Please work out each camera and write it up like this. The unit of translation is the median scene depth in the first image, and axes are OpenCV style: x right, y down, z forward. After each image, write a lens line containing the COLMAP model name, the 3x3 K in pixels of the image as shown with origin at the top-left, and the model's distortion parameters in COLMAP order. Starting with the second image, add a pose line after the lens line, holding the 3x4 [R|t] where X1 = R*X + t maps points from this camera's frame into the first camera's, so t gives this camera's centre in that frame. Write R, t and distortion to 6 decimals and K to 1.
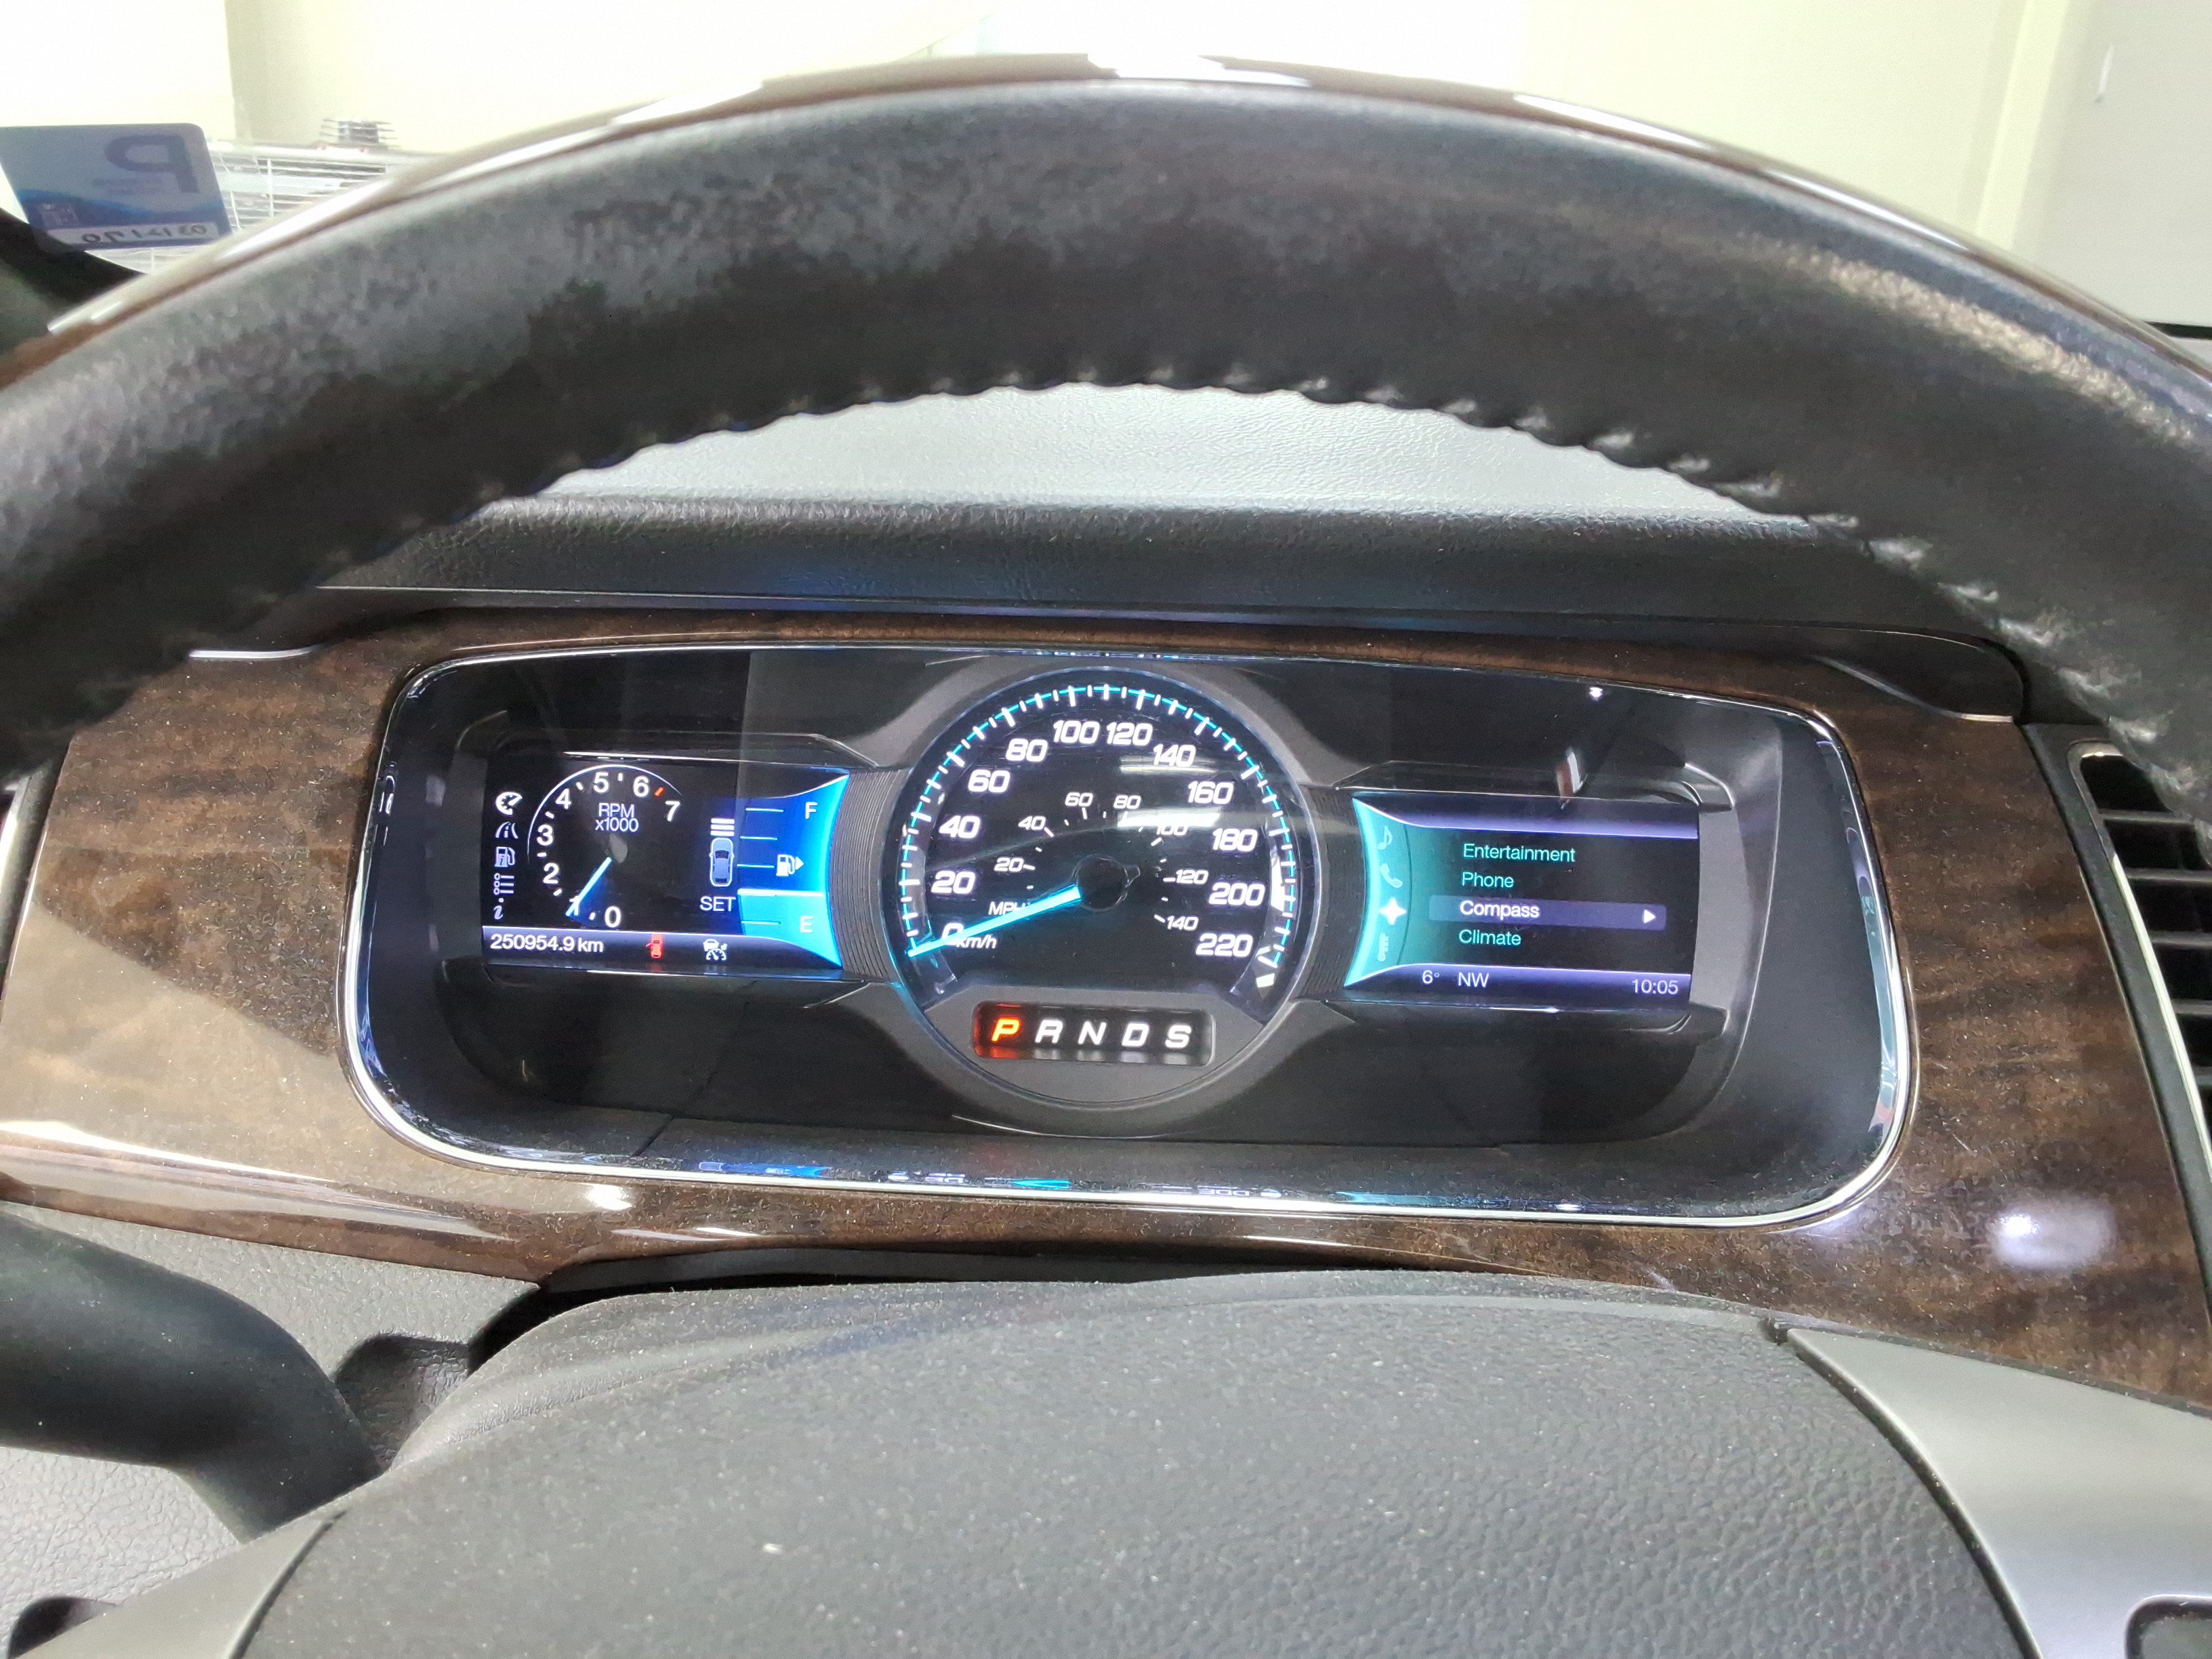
lens RADIAL K [[1776.6, 0, 1103.0], [0, 1776.6, 844.1], [0, 0, 1]] dist [0.140115, -0.213401]
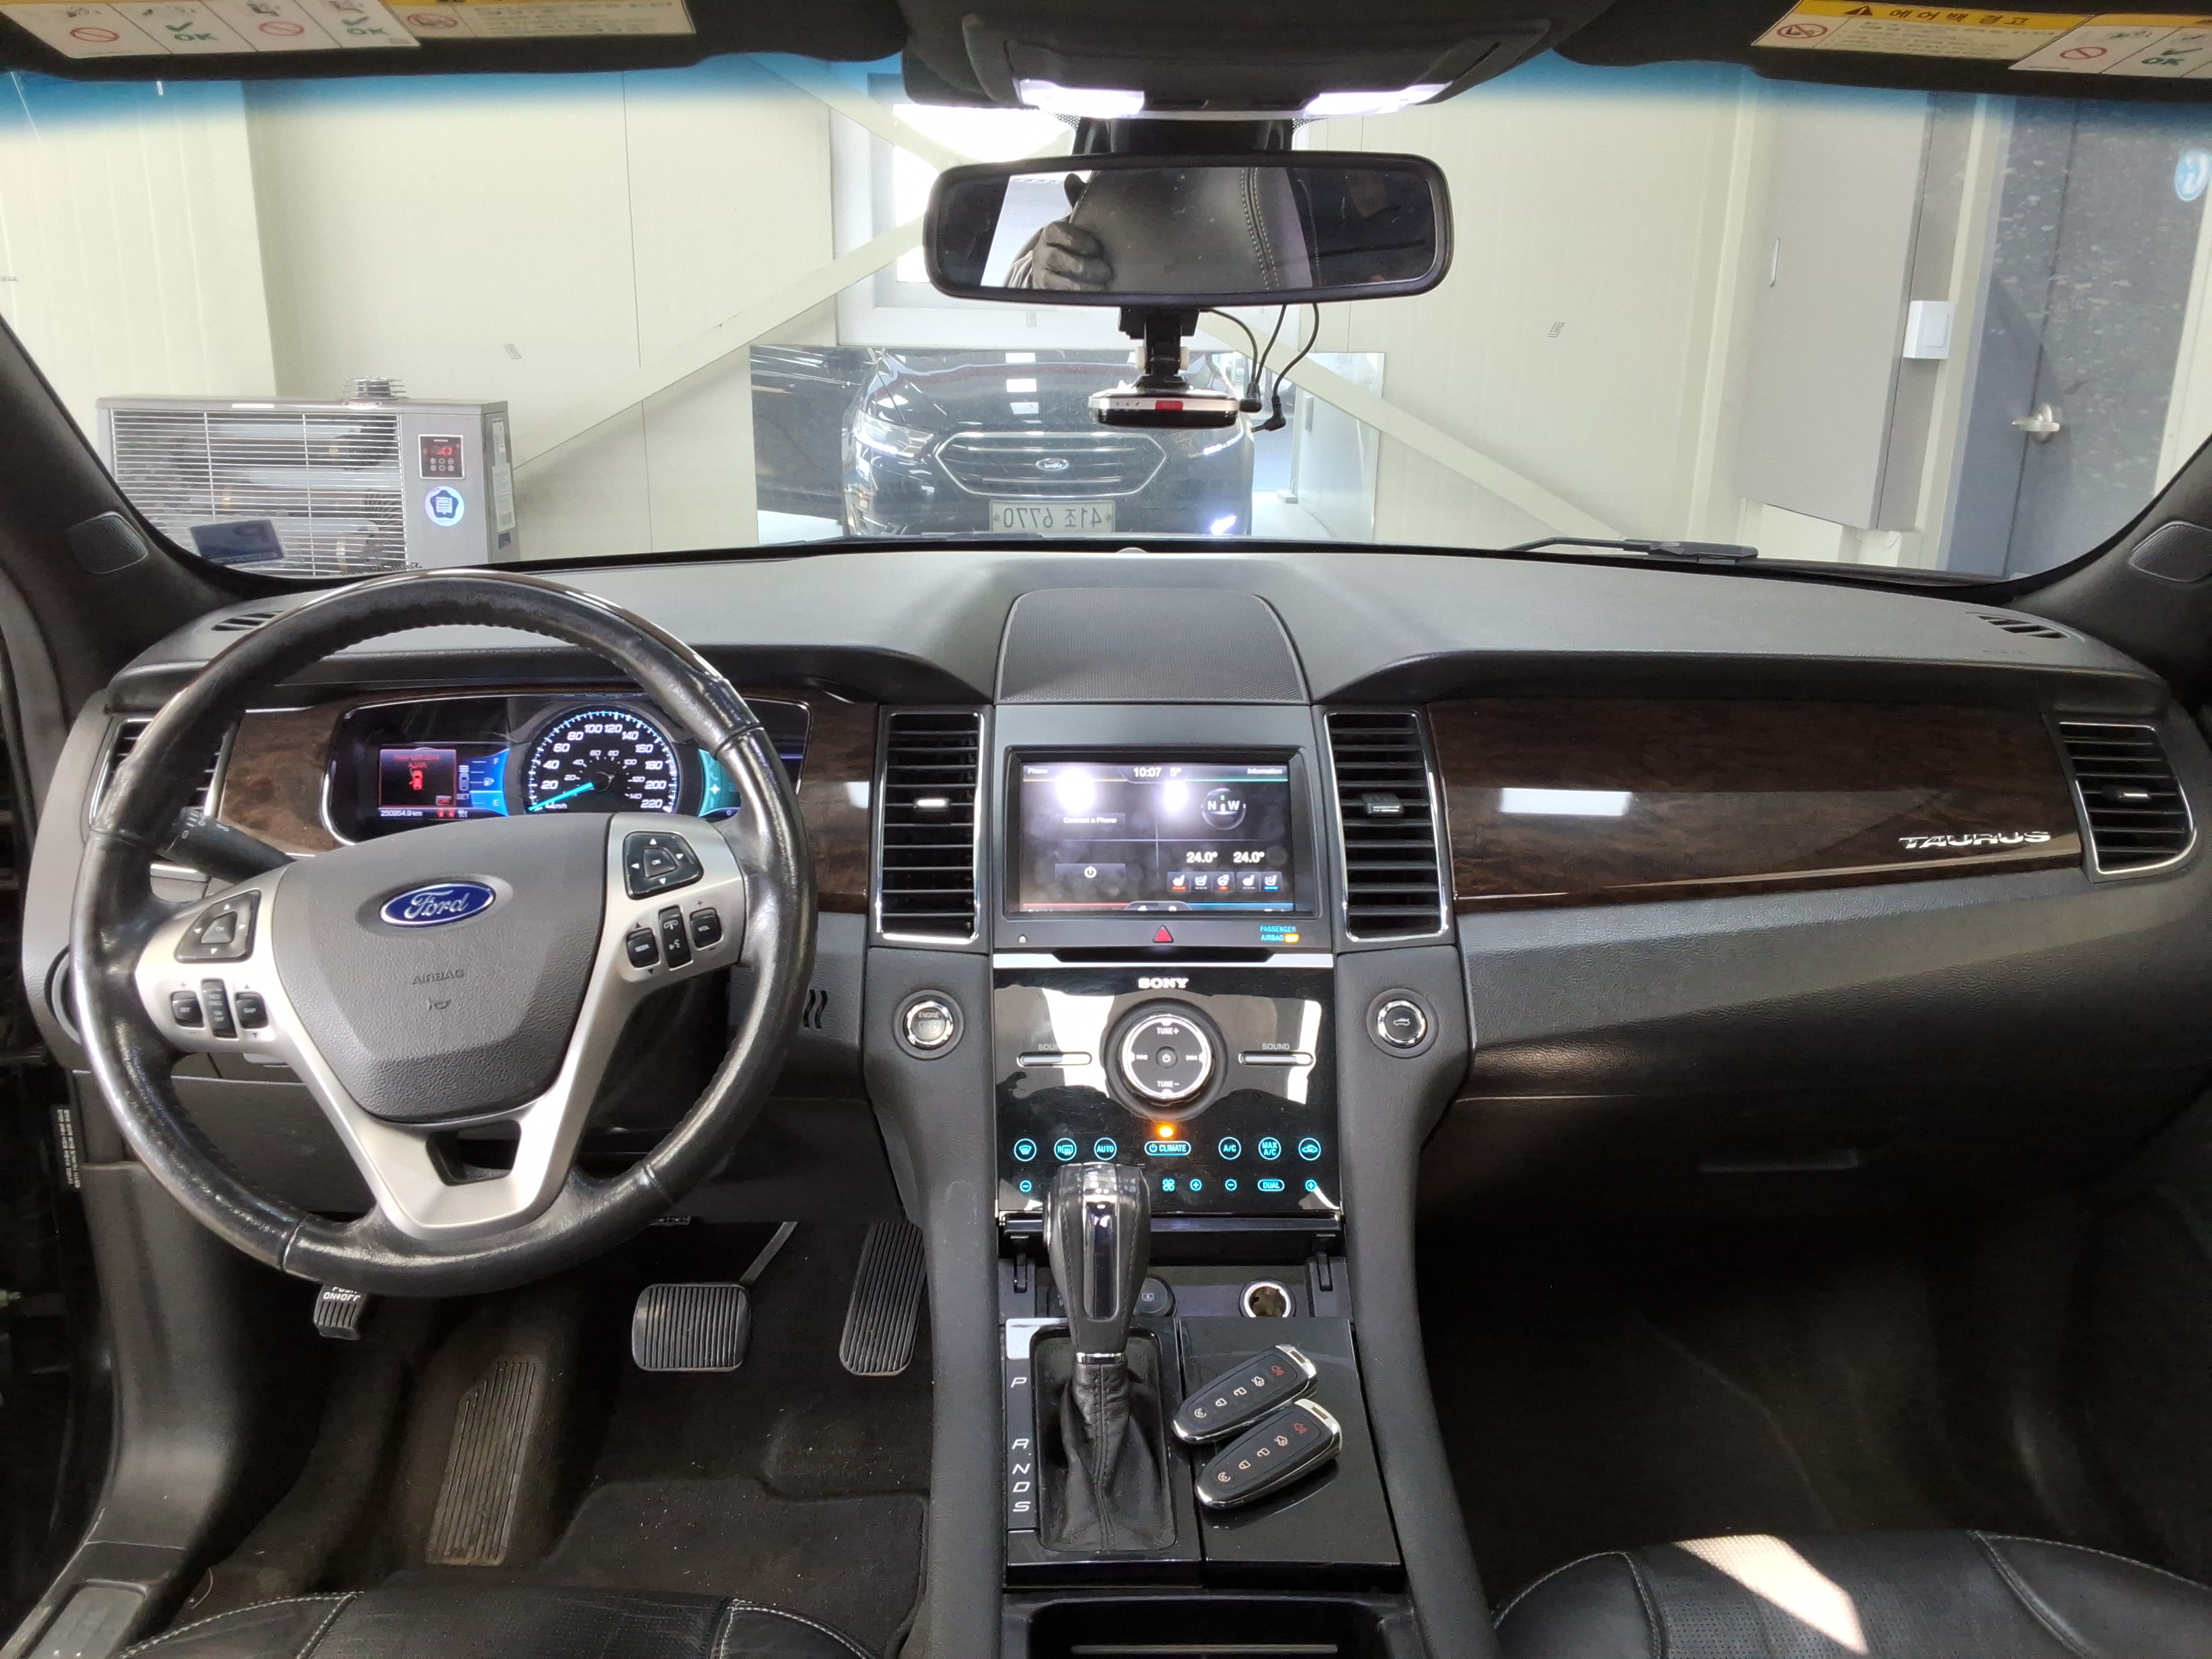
lens RADIAL K [[1776.6, 0, 1103.0], [0, 1776.6, 844.1], [0, 0, 1]] dist [0.140115, -0.213401]
pose [[0.998607, -0.049443, -0.018448, 0.815380], [0.047835, 0.995703, -0.079292, 0.373084], [0.022290, 0.078299, 0.996681, -1.736184]]
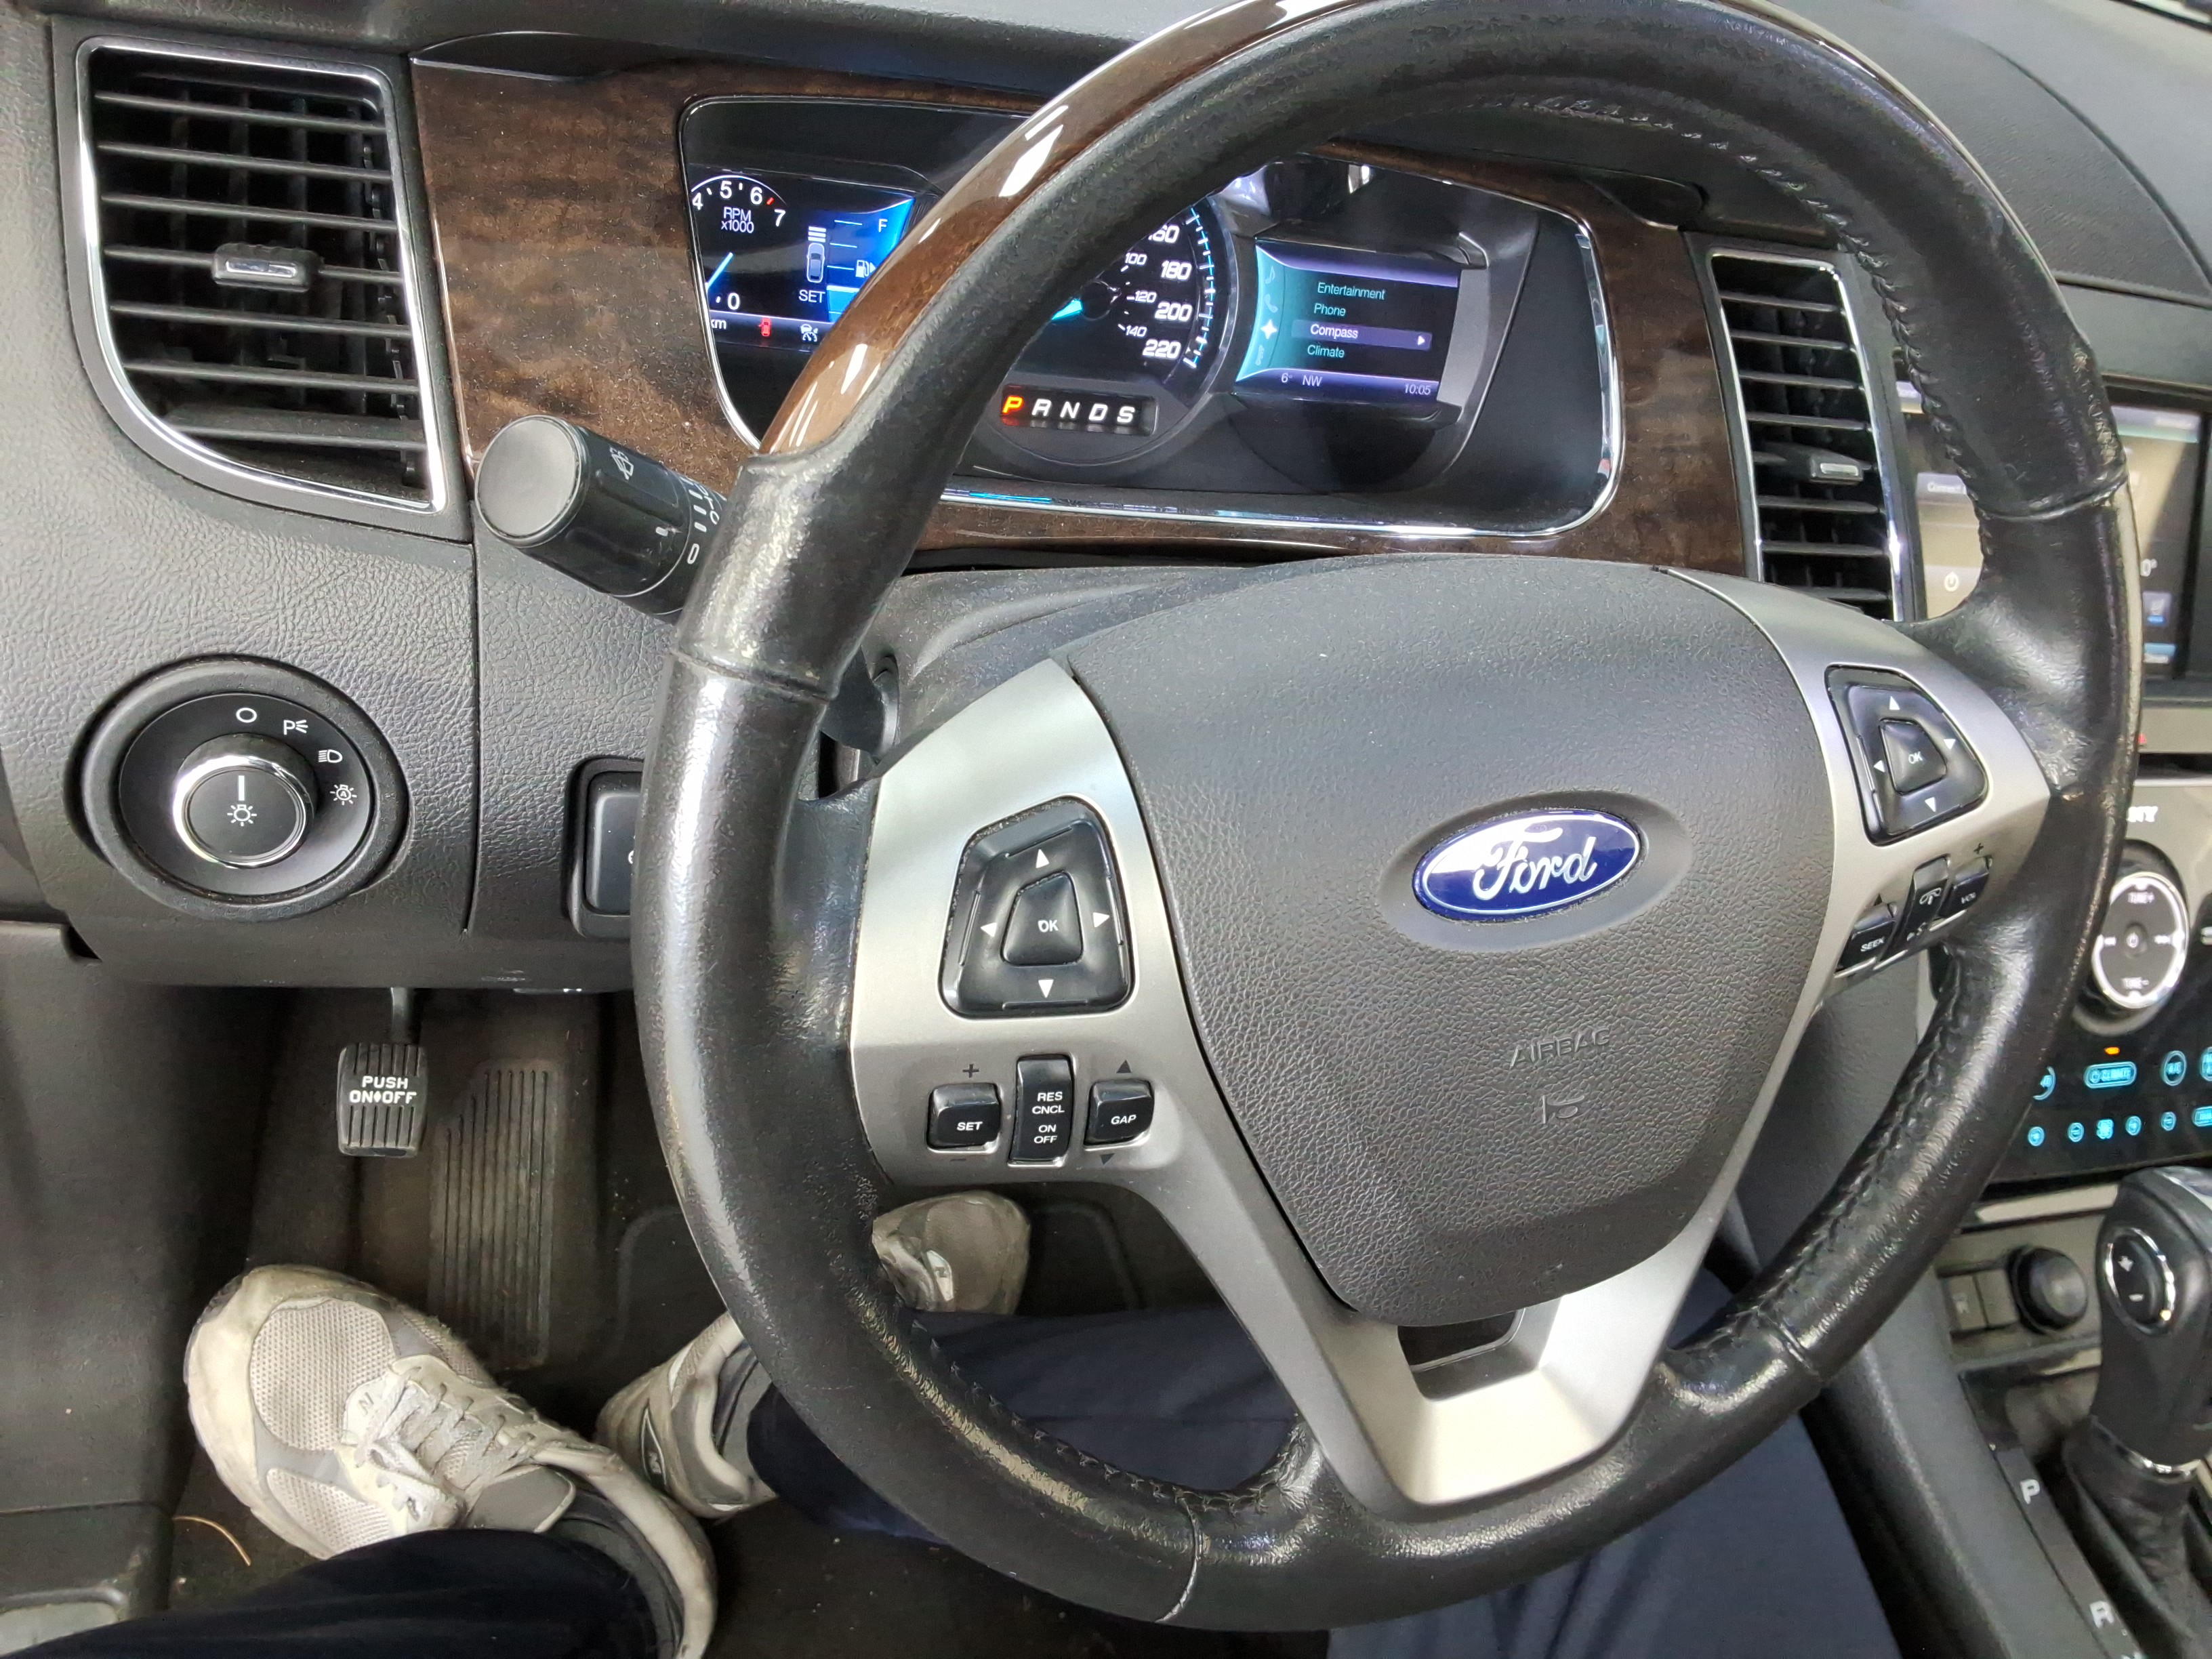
lens RADIAL K [[1776.6, 0, 1103.0], [0, 1776.6, 844.1], [0, 0, 1]] dist [0.140115, -0.213401]
pose [[0.939903, -0.044241, 0.338563, -0.480729], [-0.074958, 0.940644, 0.331012, -0.042179], [-0.333112, -0.336498, 0.880798, -0.377151]]
